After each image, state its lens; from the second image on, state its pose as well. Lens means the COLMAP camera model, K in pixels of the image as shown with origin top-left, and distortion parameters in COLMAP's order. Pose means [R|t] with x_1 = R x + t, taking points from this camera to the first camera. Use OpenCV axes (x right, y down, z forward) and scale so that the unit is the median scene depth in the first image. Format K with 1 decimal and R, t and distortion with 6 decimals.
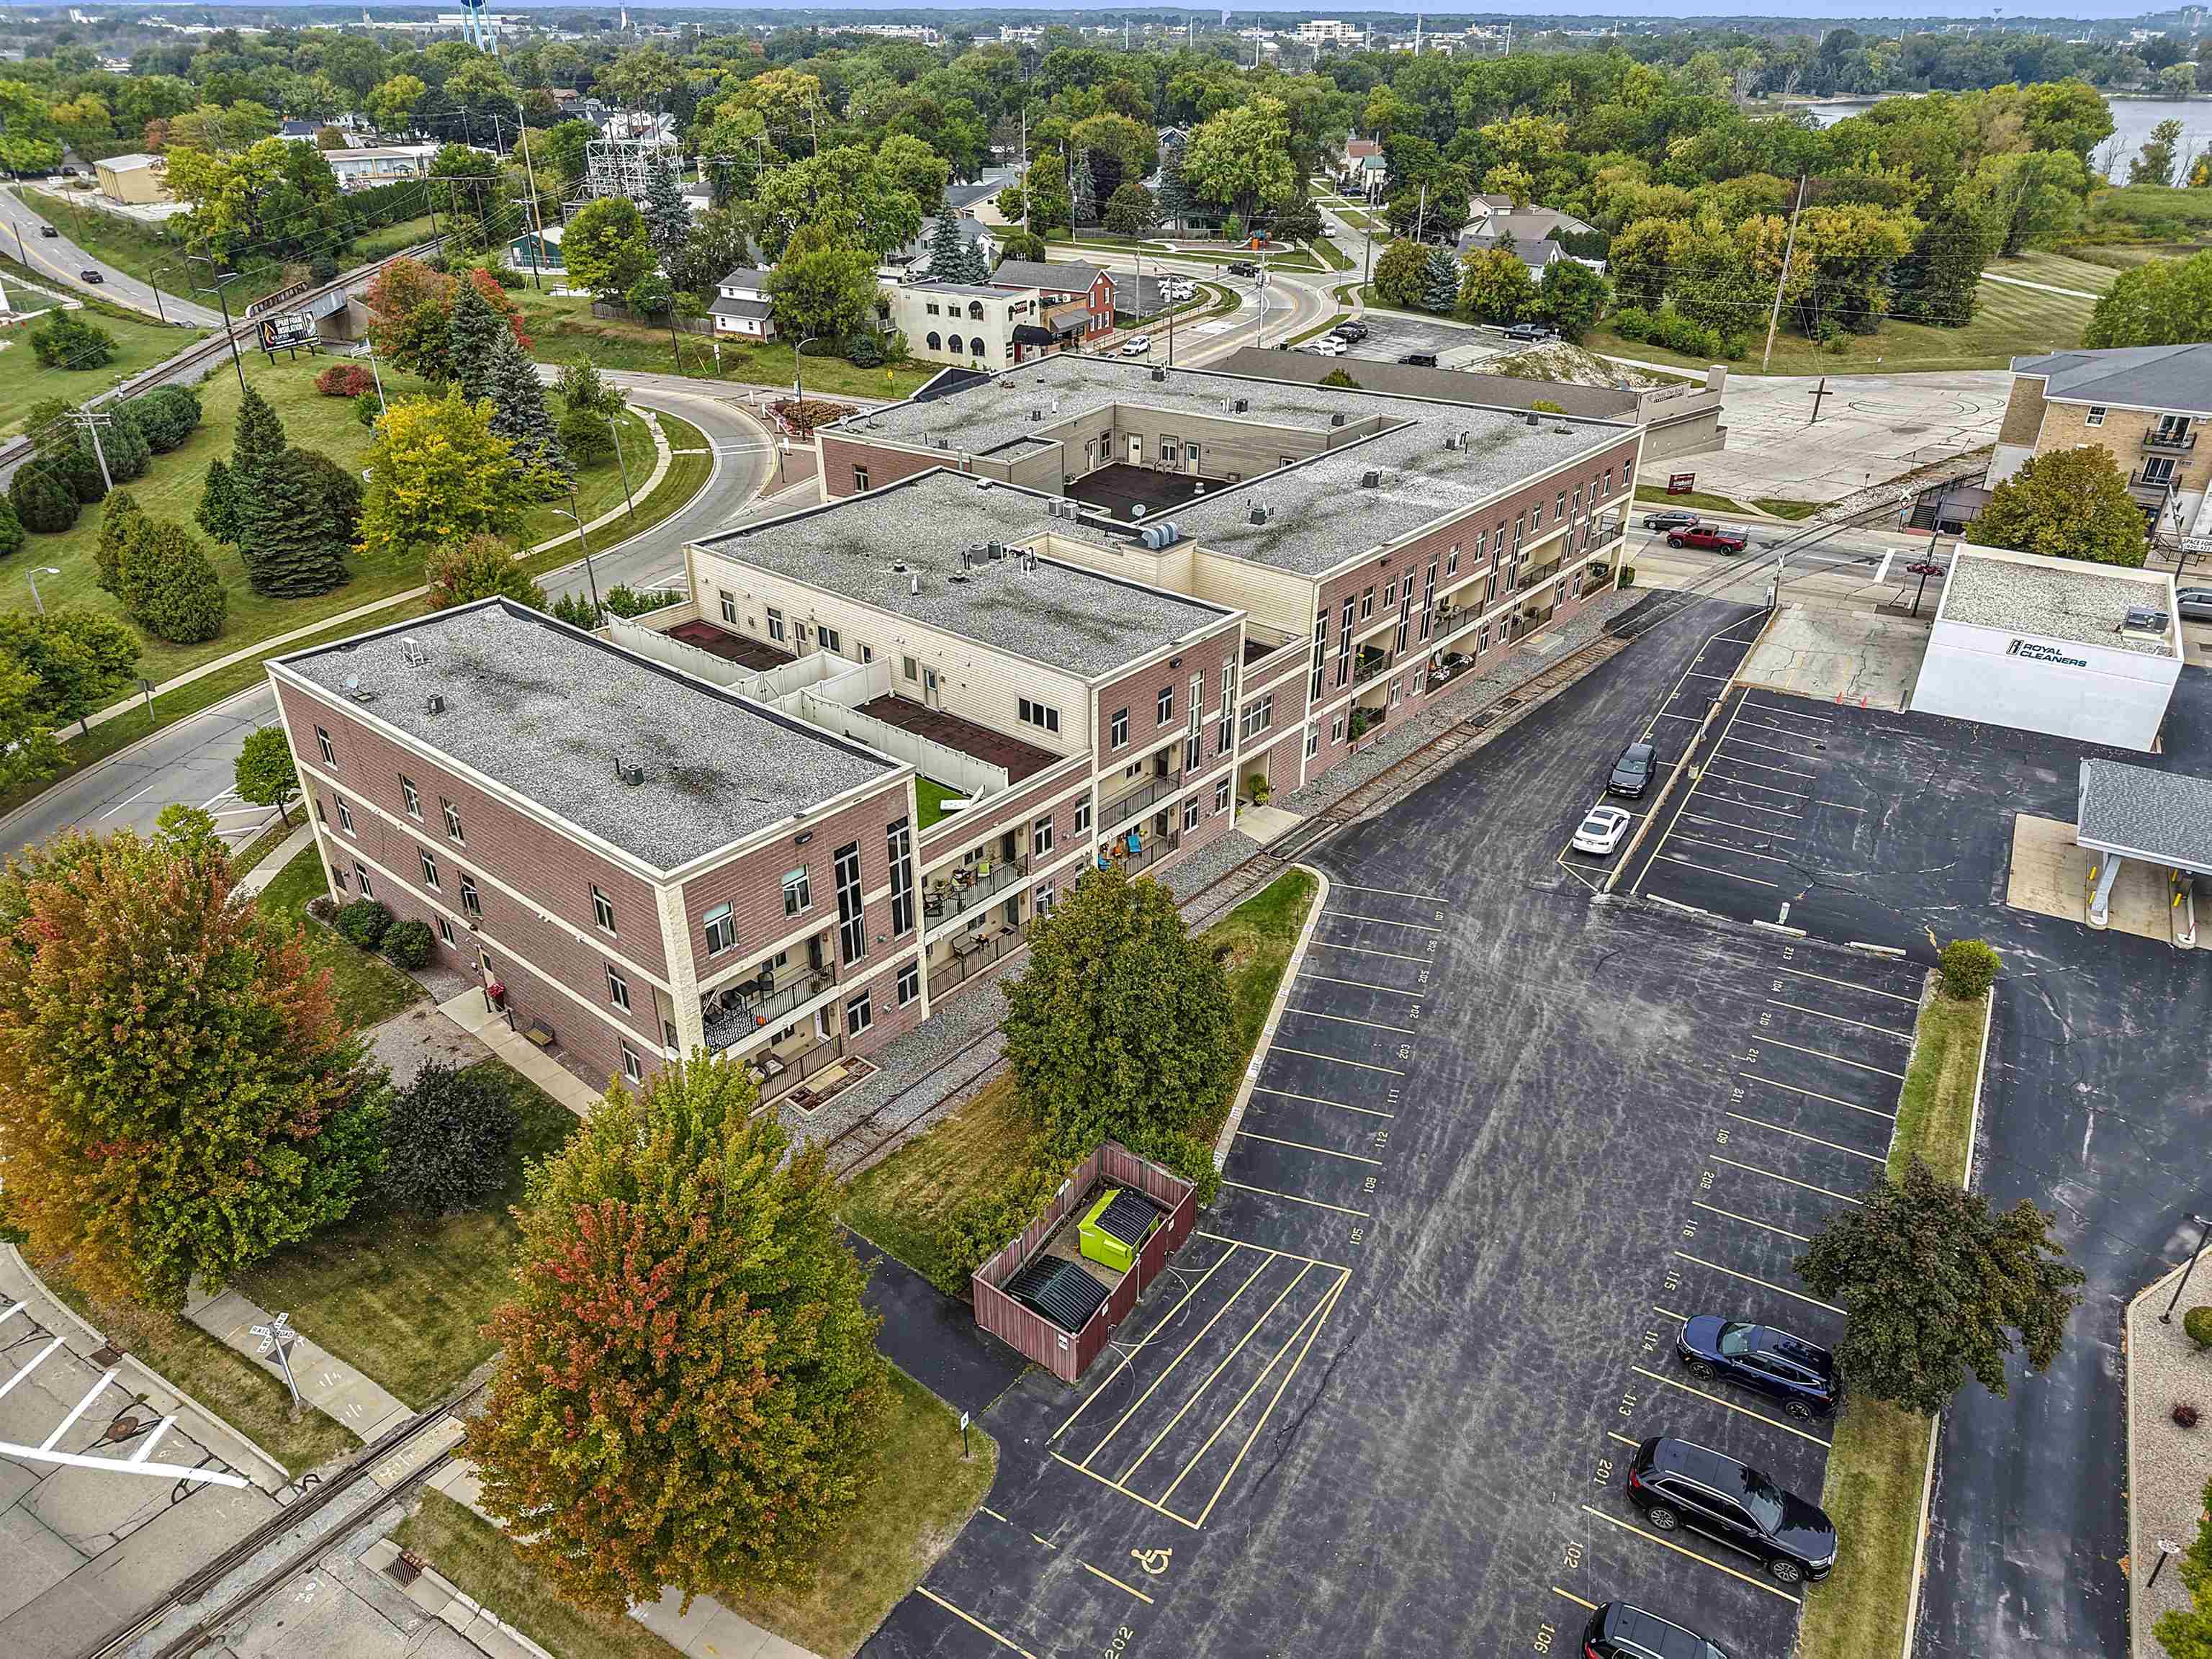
lens RADIAL K [[1499.6, 0, 1107.5], [0, 1499.6, 834.4], [0, 0, 1]] dist [0.023462, -0.003399]
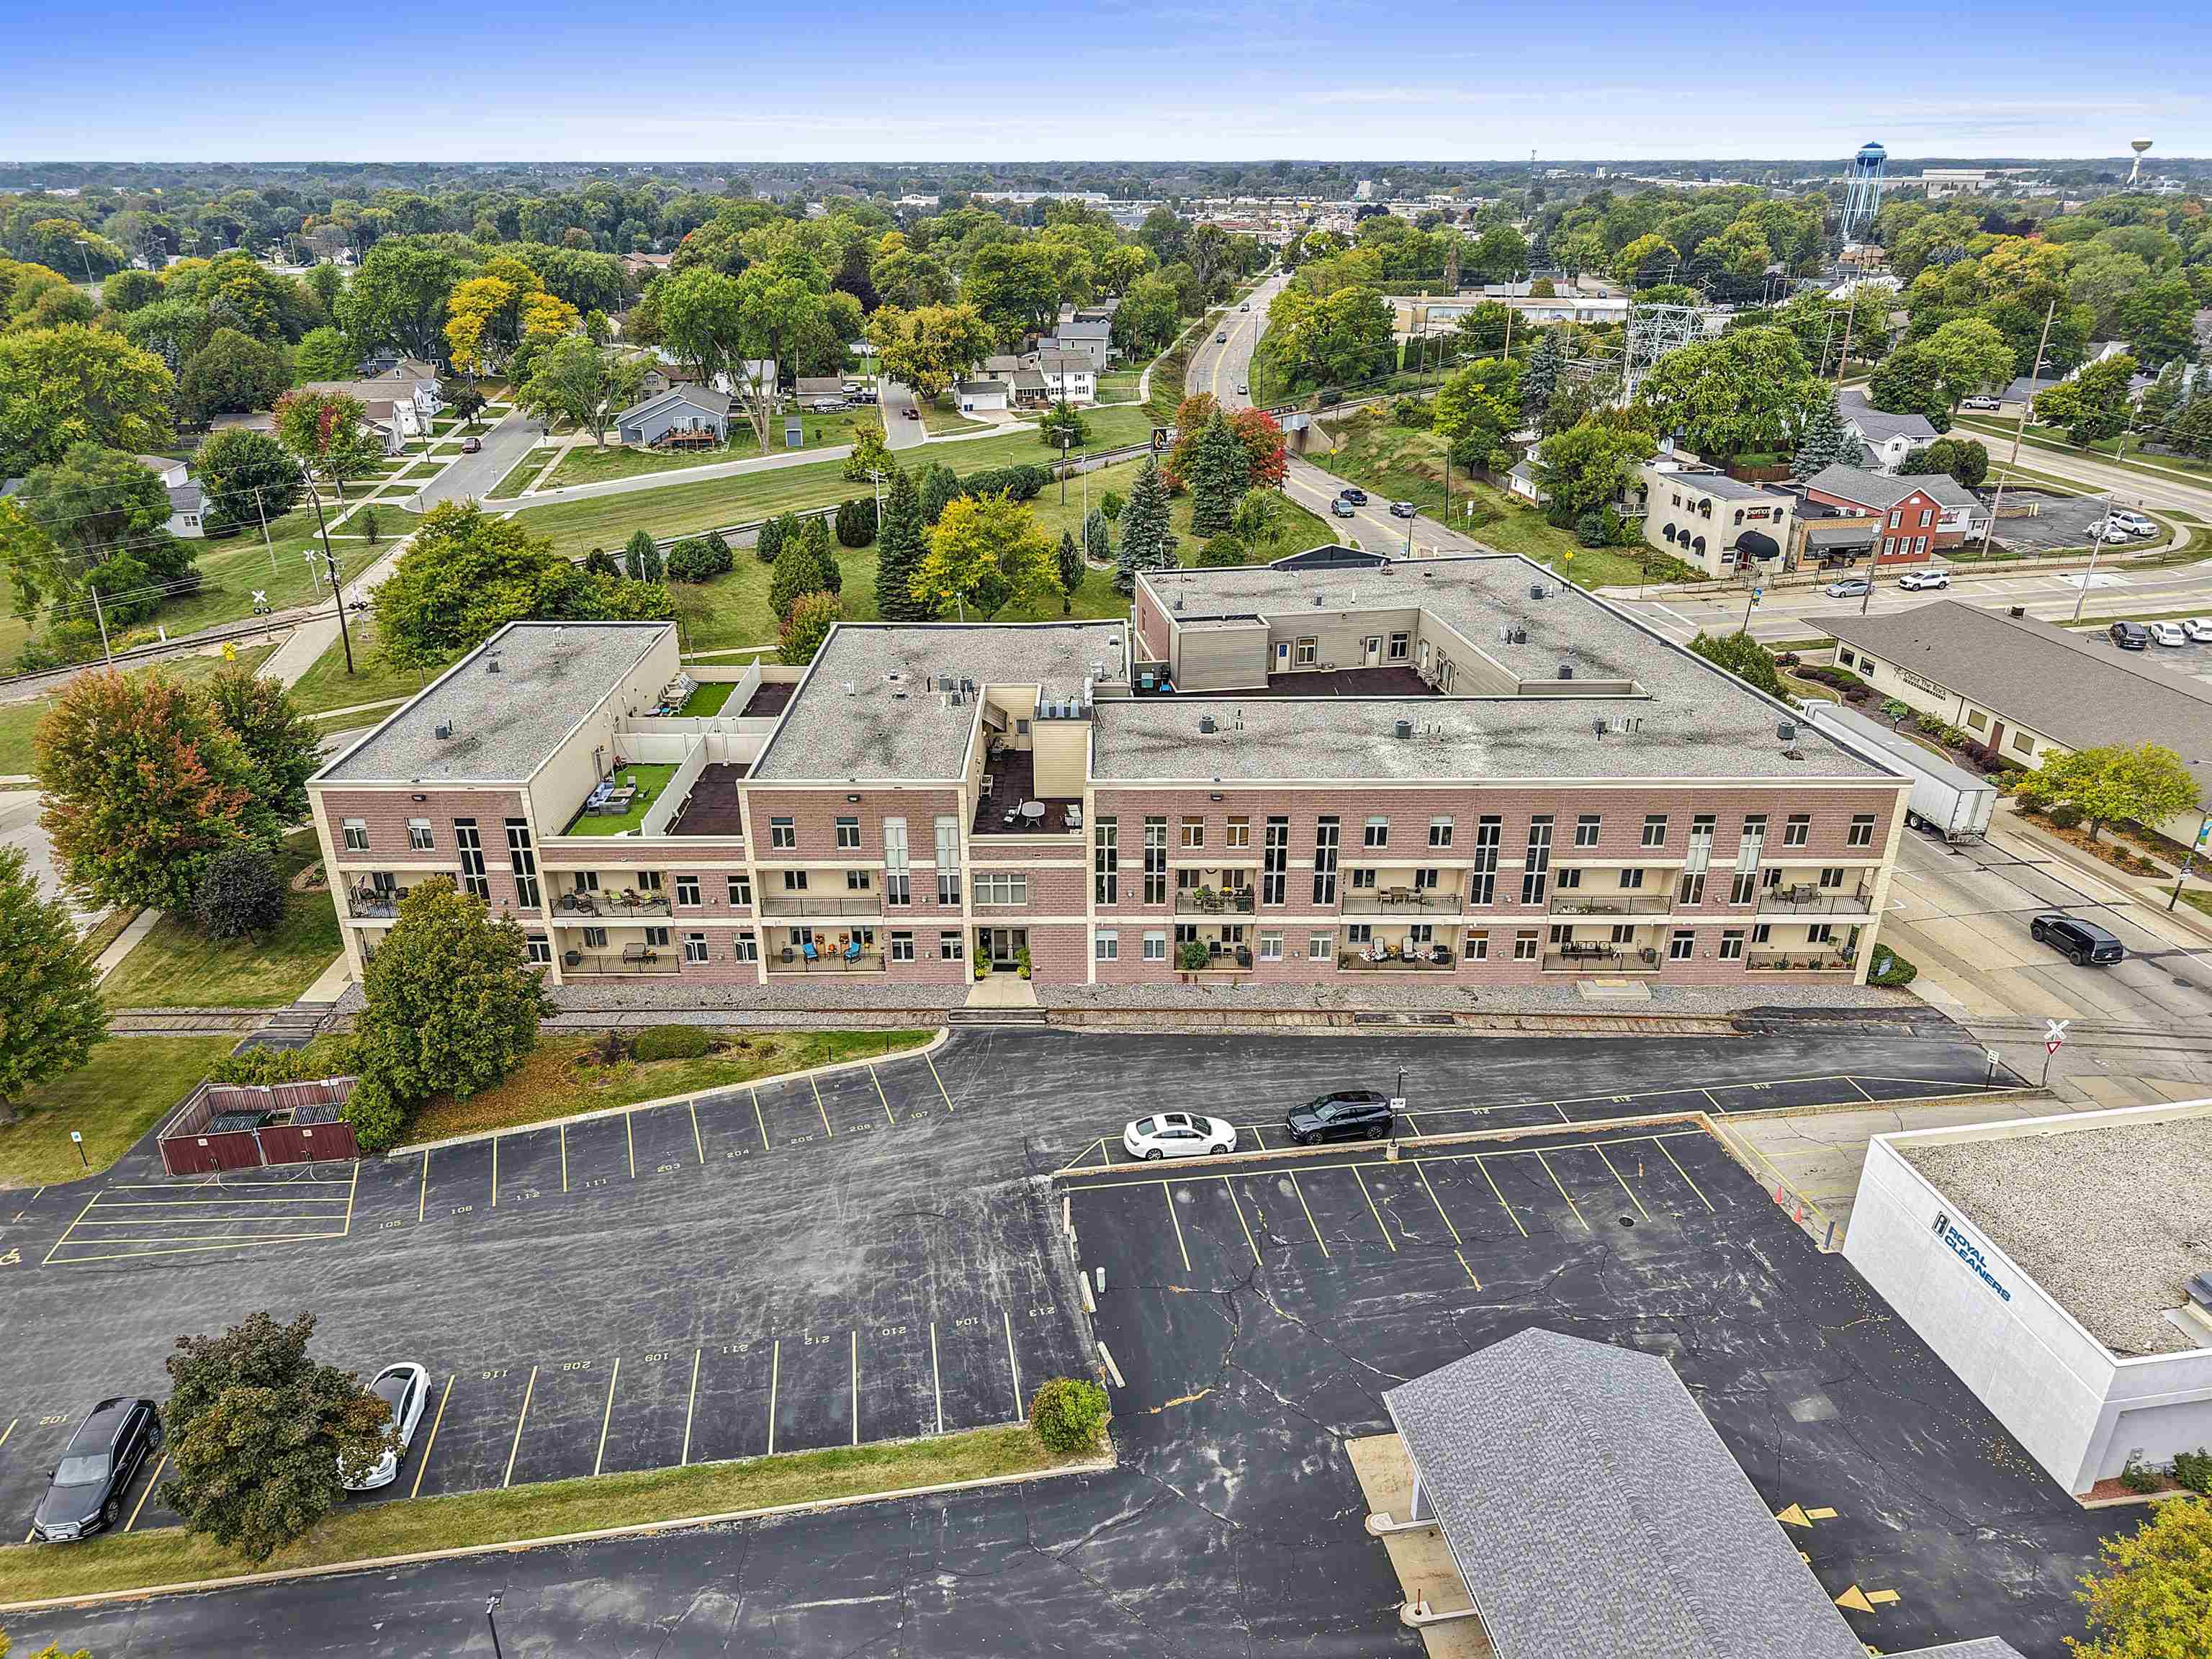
lens RADIAL K [[1499.6, 0, 1107.9], [0, 1499.6, 817.7], [0, 0, 1]] dist [0.023462, -0.003399]
pose [[0.644609, 0.304854, -0.701101, 0.653445], [-0.366471, 0.928044, 0.066591, -0.167482], [0.670953, 0.214008, 0.709945, 0.230202]]
